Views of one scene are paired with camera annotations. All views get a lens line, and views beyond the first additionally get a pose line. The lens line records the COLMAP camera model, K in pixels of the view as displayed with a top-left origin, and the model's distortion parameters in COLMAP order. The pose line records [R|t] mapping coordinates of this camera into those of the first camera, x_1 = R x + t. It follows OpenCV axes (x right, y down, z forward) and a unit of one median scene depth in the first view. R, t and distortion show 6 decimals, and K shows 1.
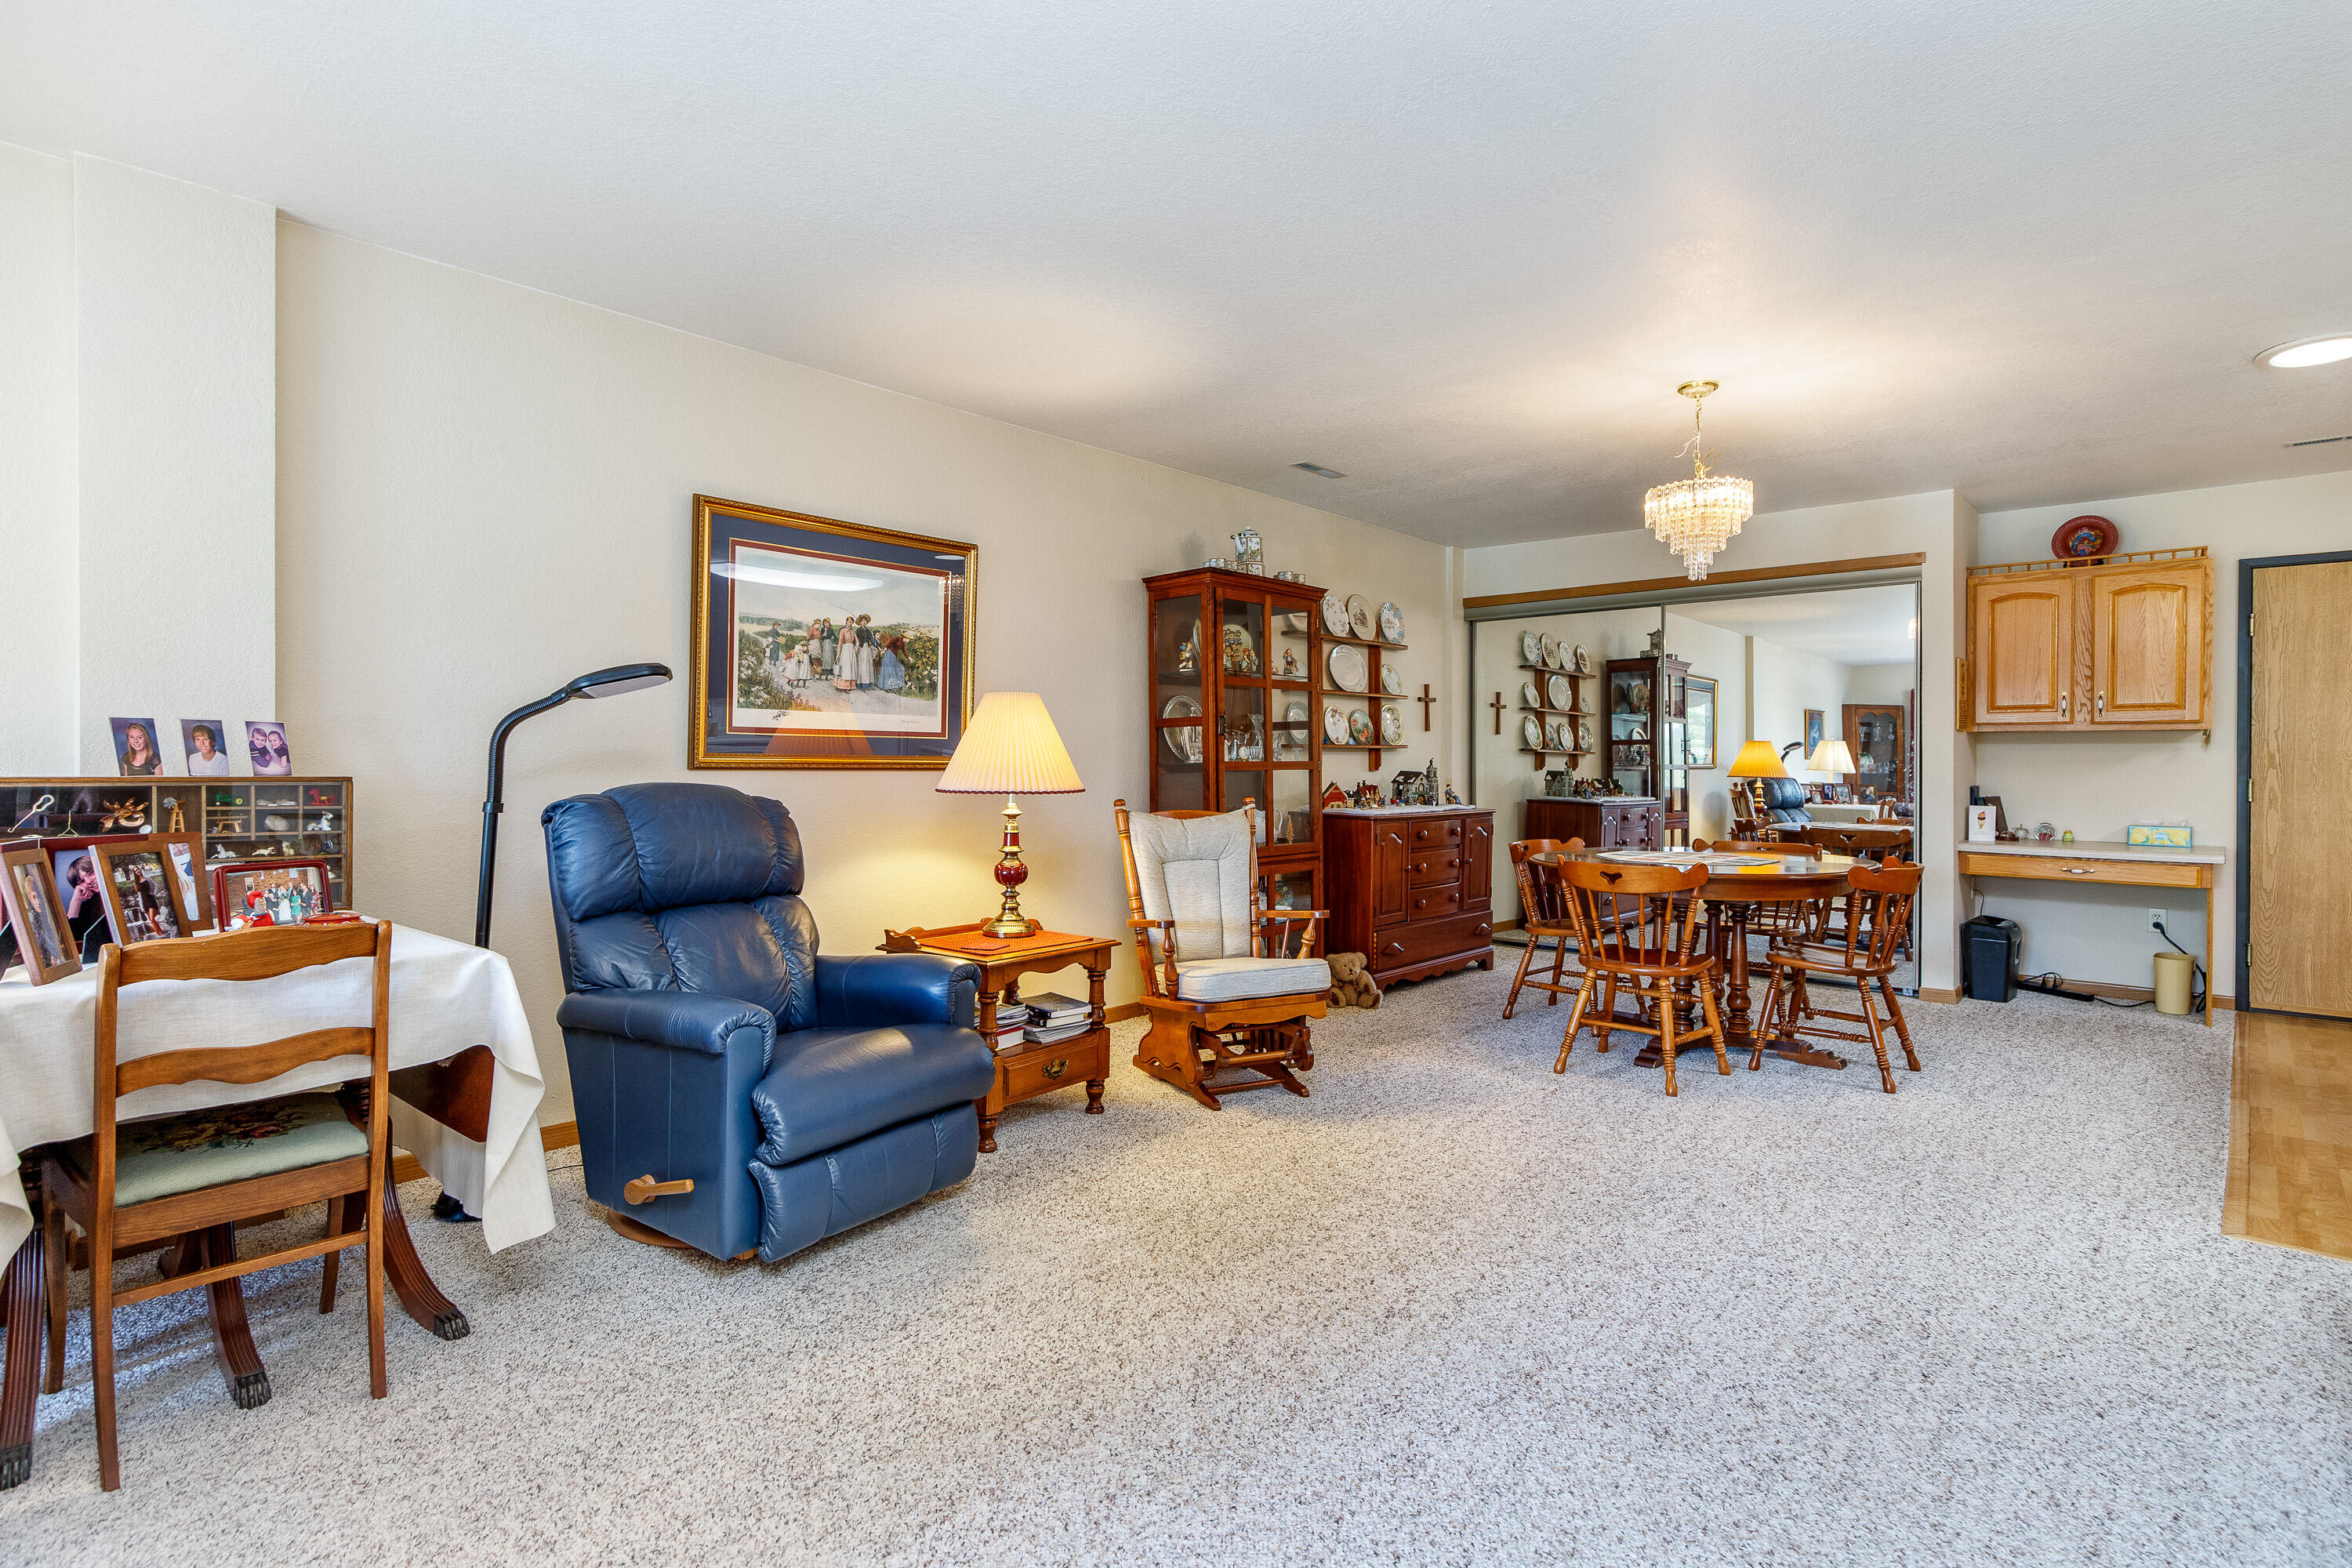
lens RADIAL K [[1215.4, 0, 1171.6], [0, 1215.4, 770.7], [0, 0, 1]] dist [0.007764, 0.000137]
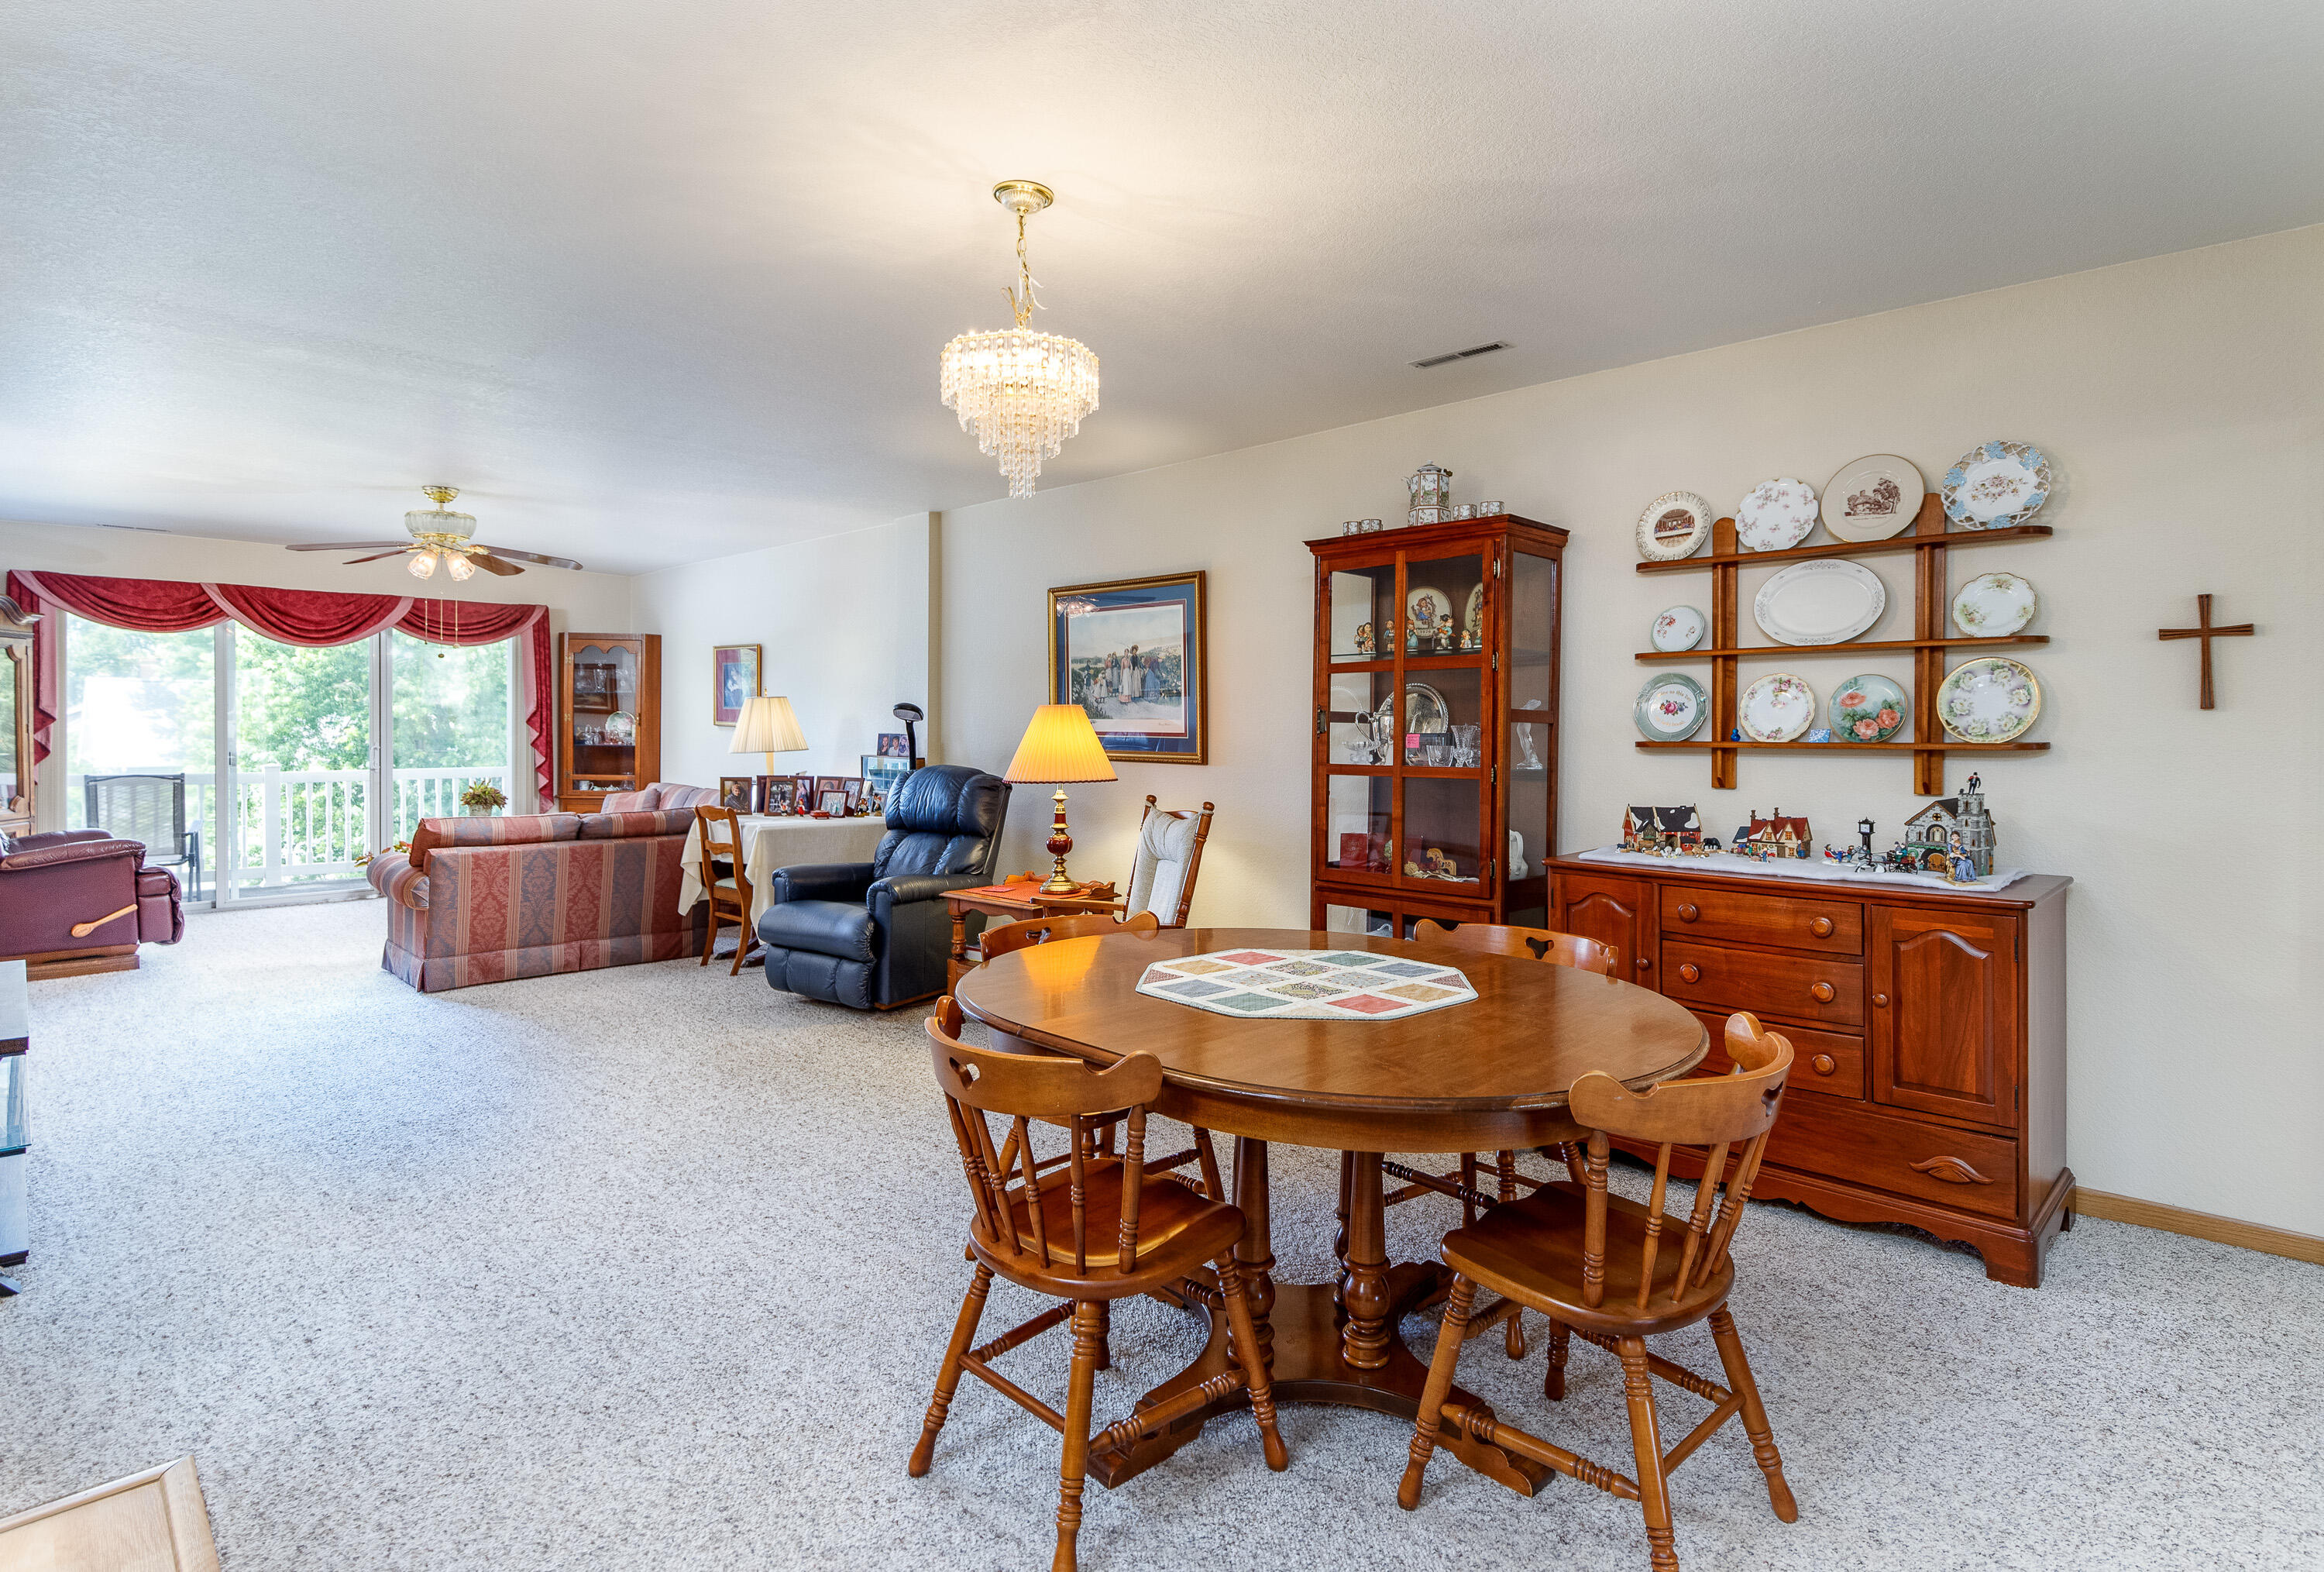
lens RADIAL K [[1201.0, 0, 1144.4], [0, 1201.0, 738.7], [0, 0, 1]] dist [0.007764, 0.000137]
pose [[-0.085010, 0.003398, -0.996374, 1.108451], [-0.013646, 0.999896, 0.004574, -0.033997], [0.996287, 0.013985, -0.084955, 1.178974]]
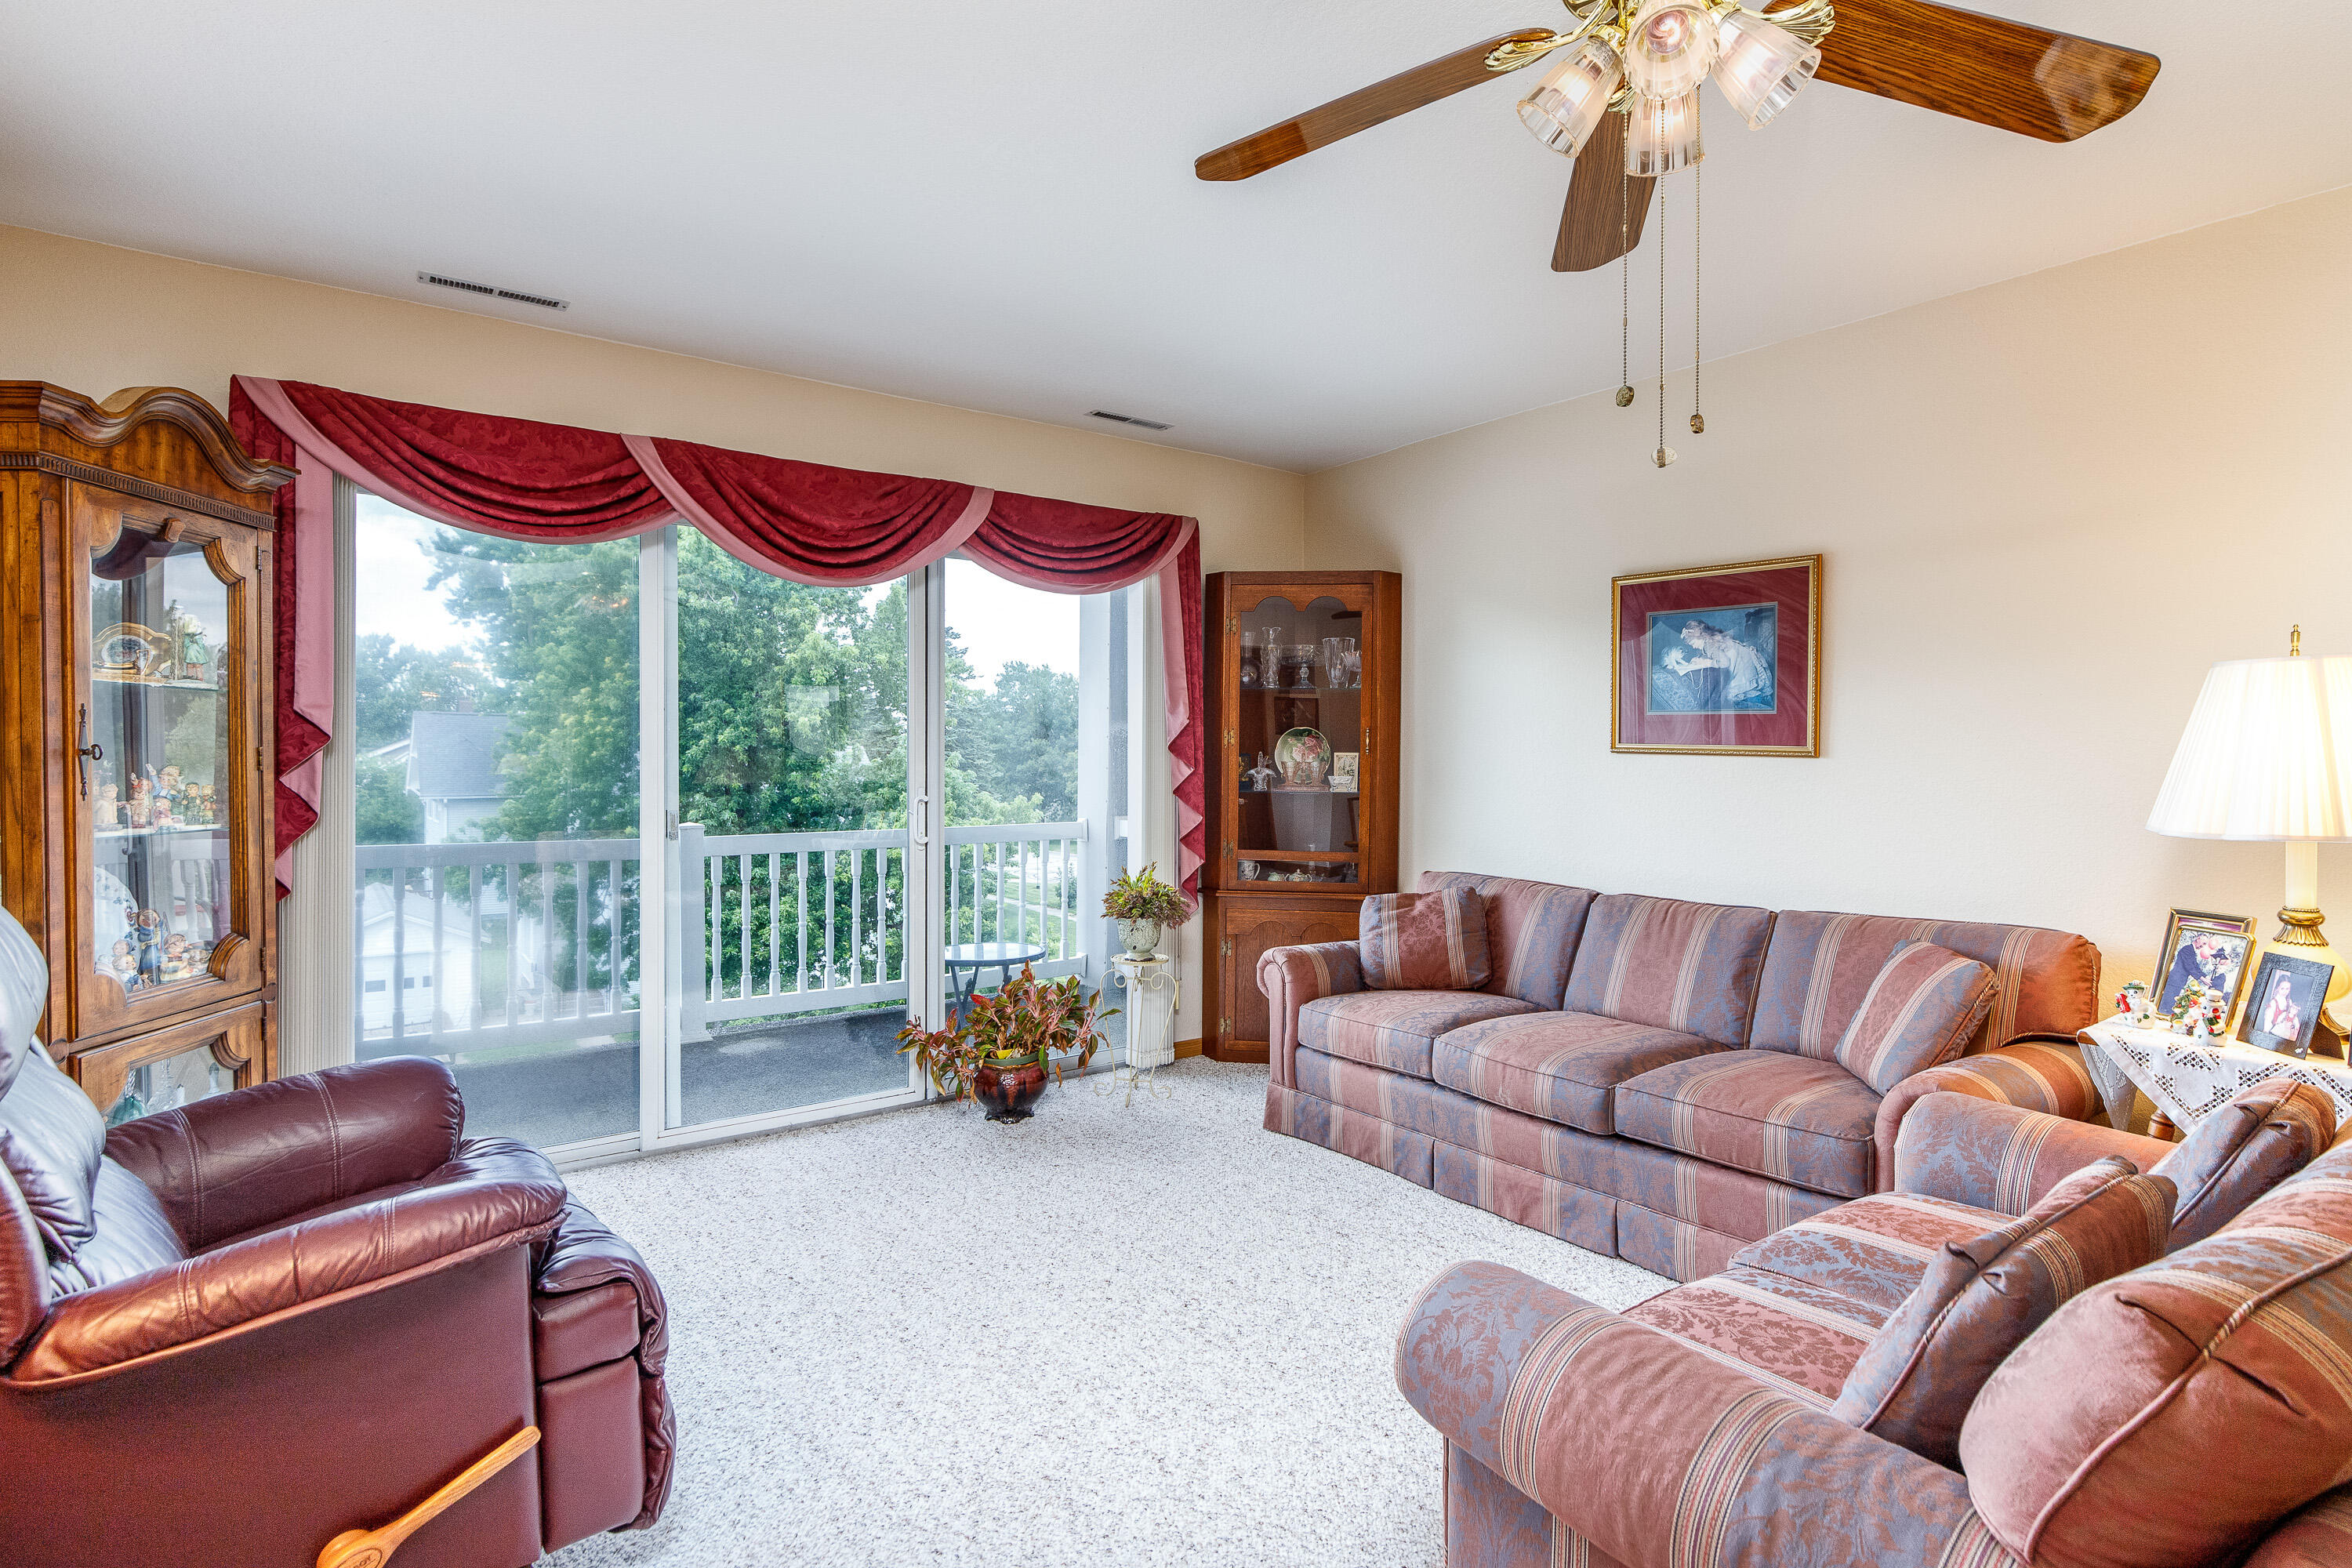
lens RADIAL K [[1235.1, 0, 1175.9], [0, 1235.1, 773.3], [0, 0, 1]] dist [0.002159, 0.000438]
pose [[-0.251954, 0.004672, -0.967728, 0.411649], [-0.014415, 0.999859, 0.008580, -0.027424], [0.967632, 0.016111, -0.251852, 0.467666]]
